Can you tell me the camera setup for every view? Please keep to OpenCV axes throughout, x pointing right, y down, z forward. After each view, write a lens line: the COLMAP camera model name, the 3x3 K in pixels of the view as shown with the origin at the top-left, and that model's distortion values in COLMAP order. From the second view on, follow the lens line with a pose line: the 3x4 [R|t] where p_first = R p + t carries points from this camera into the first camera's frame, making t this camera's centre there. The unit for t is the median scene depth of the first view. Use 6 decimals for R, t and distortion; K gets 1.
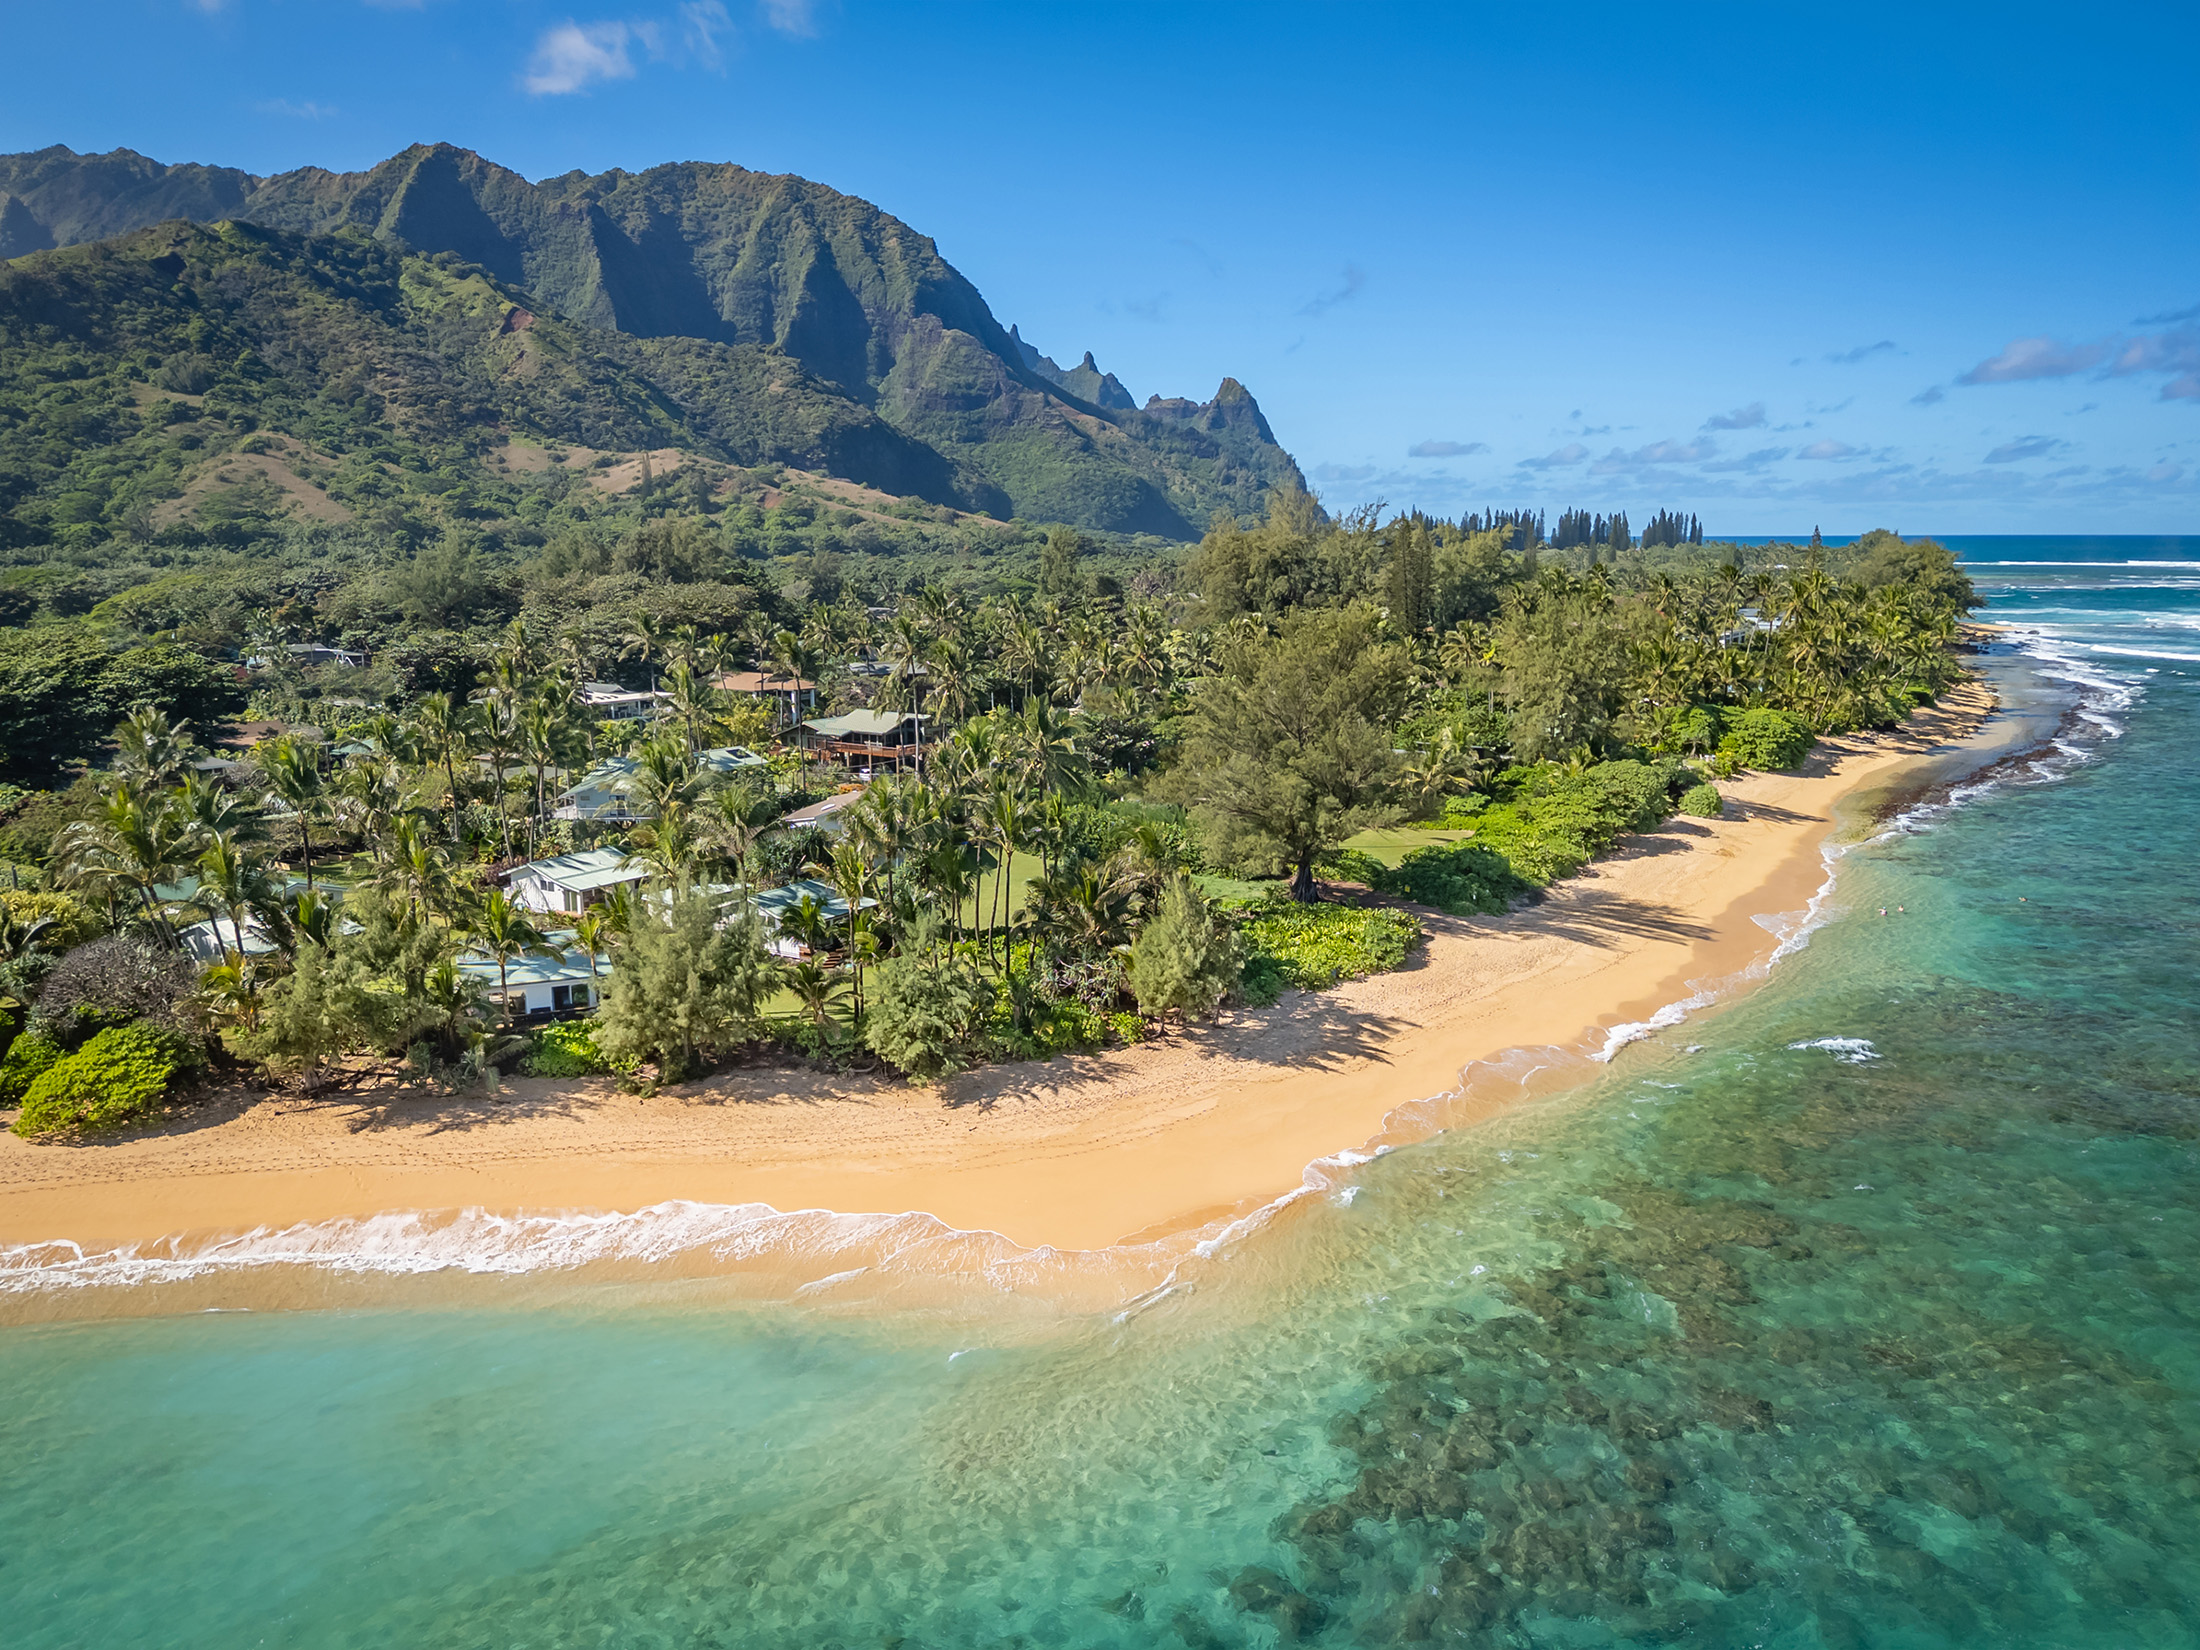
lens RADIAL K [[1628.4, 0, 1098.2], [0, 1628.4, 833.2], [0, 0, 1]] dist [0.072238, -0.069071]
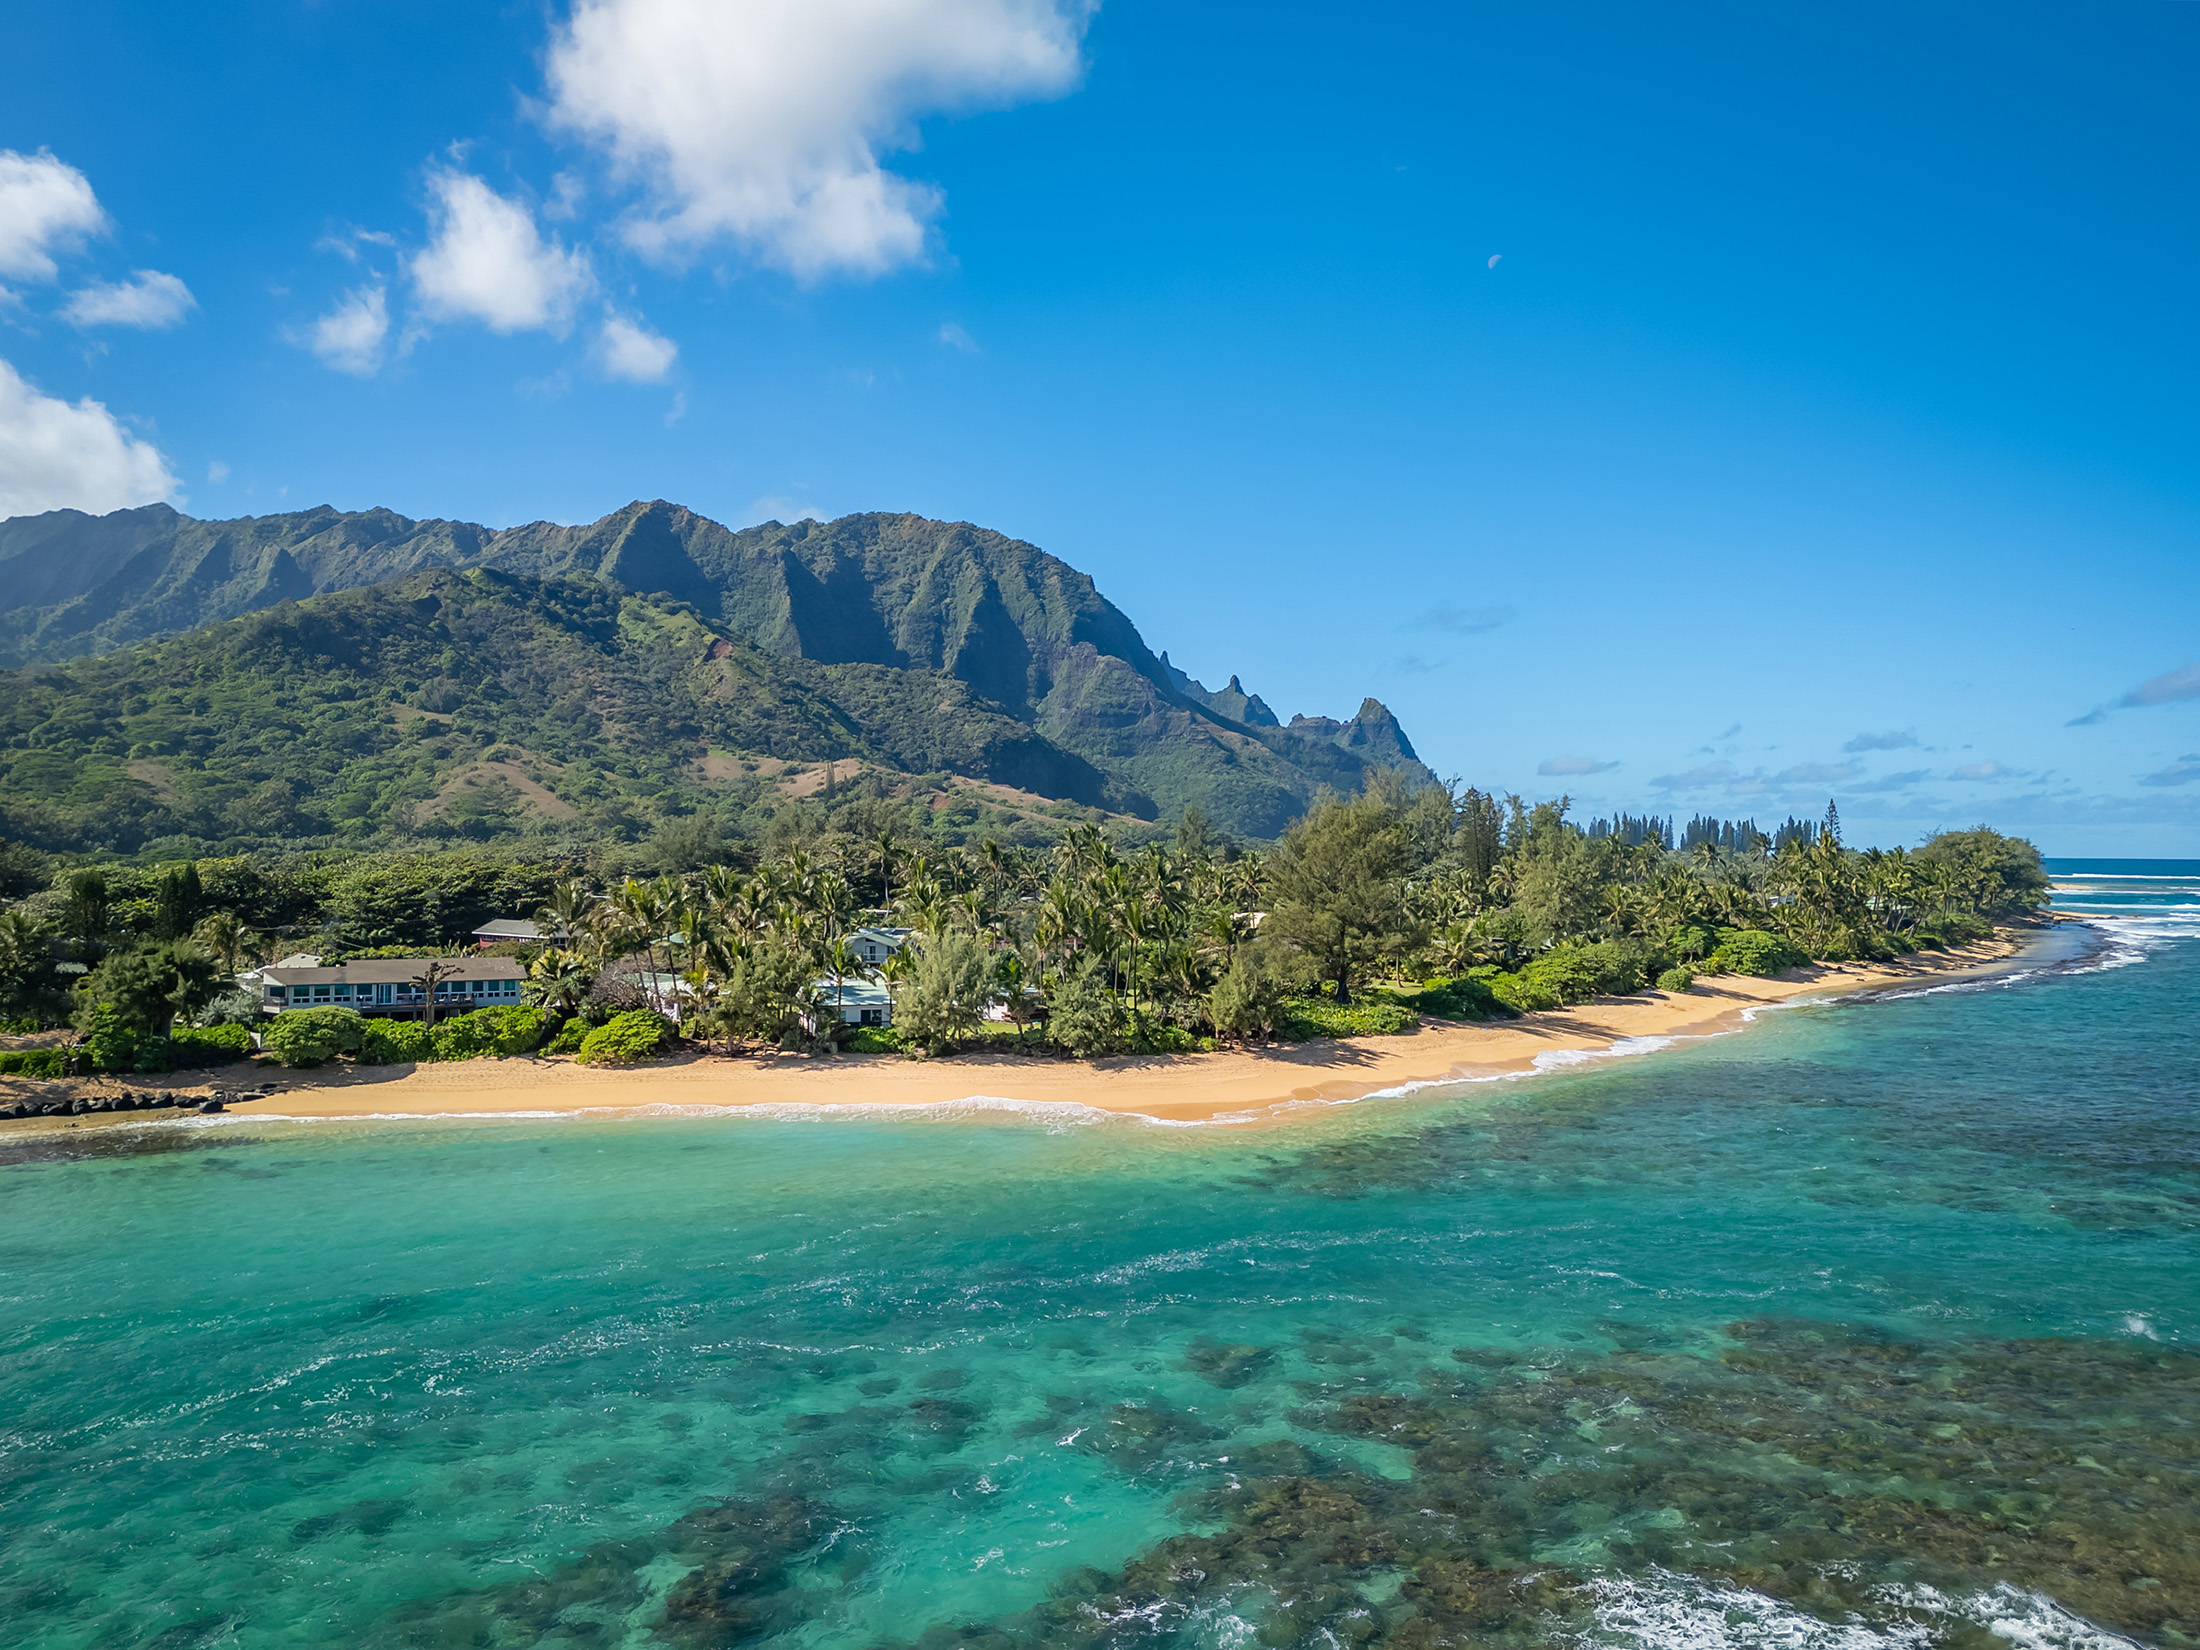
lens RADIAL K [[1627.4, 0, 1100.4], [0, 1627.4, 835.1], [0, 0, 1]] dist [0.127394, -0.218360]
pose [[0.996079, 0.004847, -0.088336, 0.004362], [-0.021371, 0.982110, -0.187094, 0.018292], [0.085849, 0.188248, 0.978362, -0.051304]]
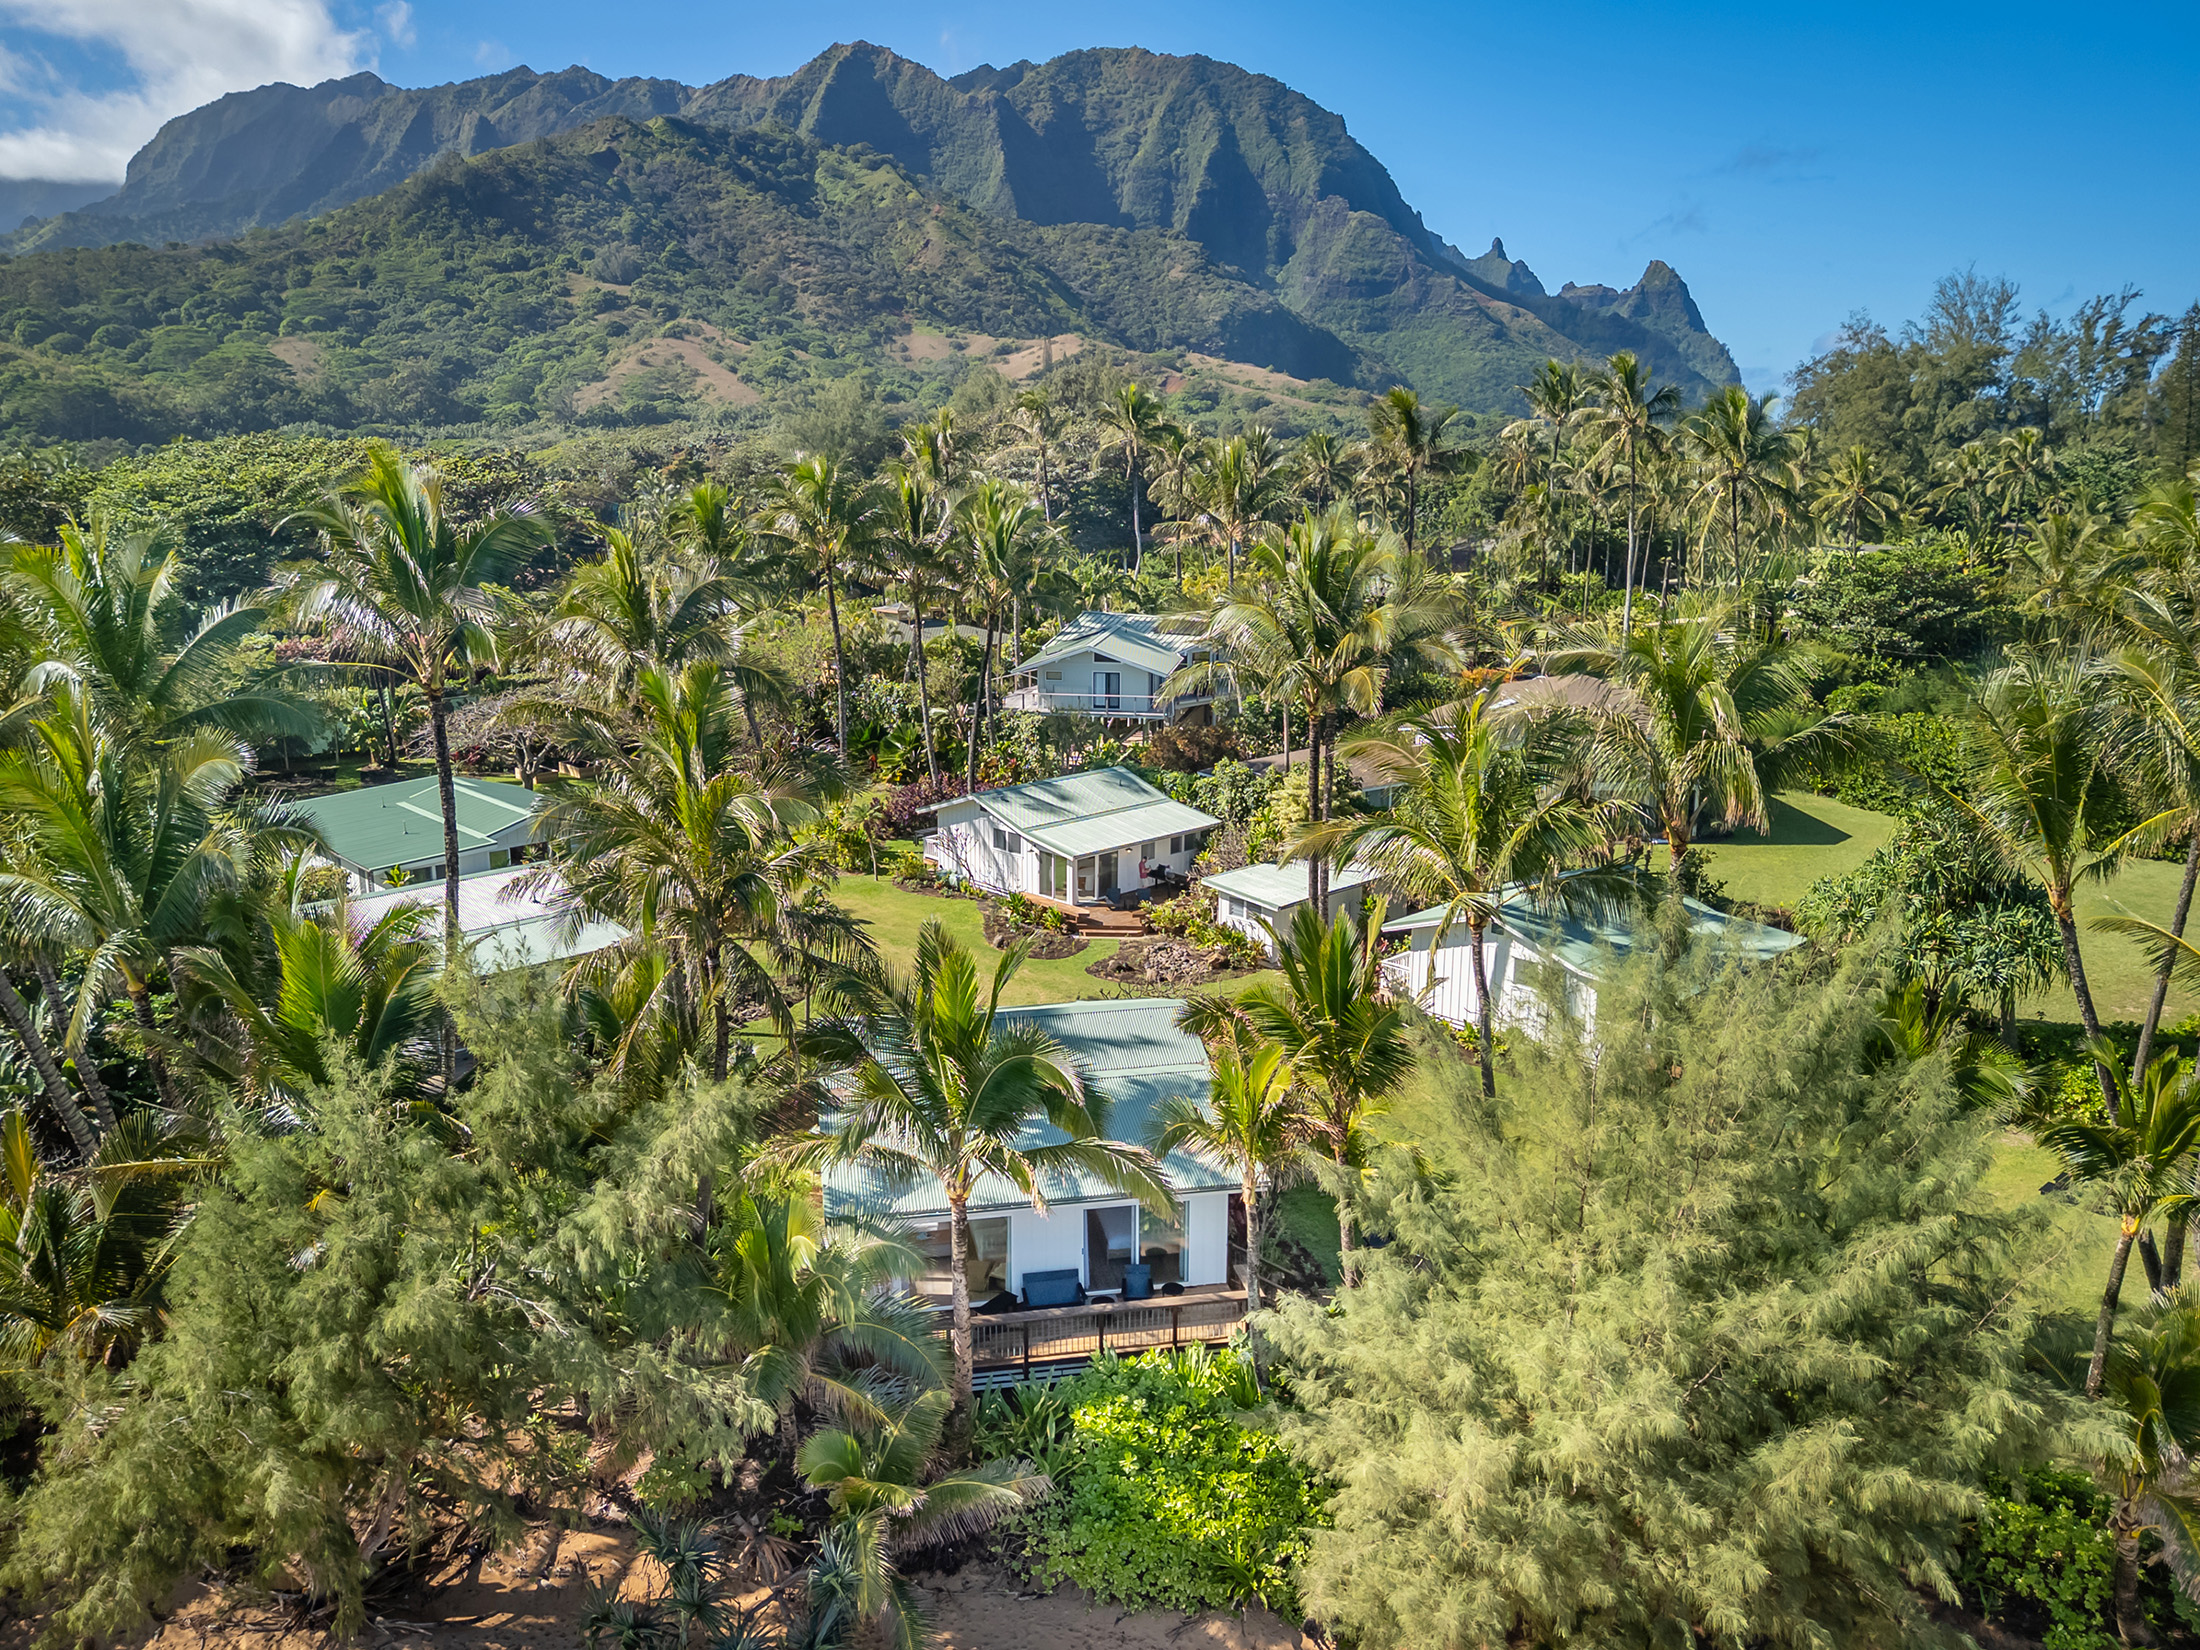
lens RADIAL K [[1628.4, 0, 1098.2], [0, 1628.4, 833.2], [0, 0, 1]] dist [0.072238, -0.069071]
pose [[0.974774, 0.053669, -0.216644, -0.021642], [-0.041882, 0.997400, 0.058641, -0.000072], [0.219228, -0.048089, 0.974488, 0.056202]]
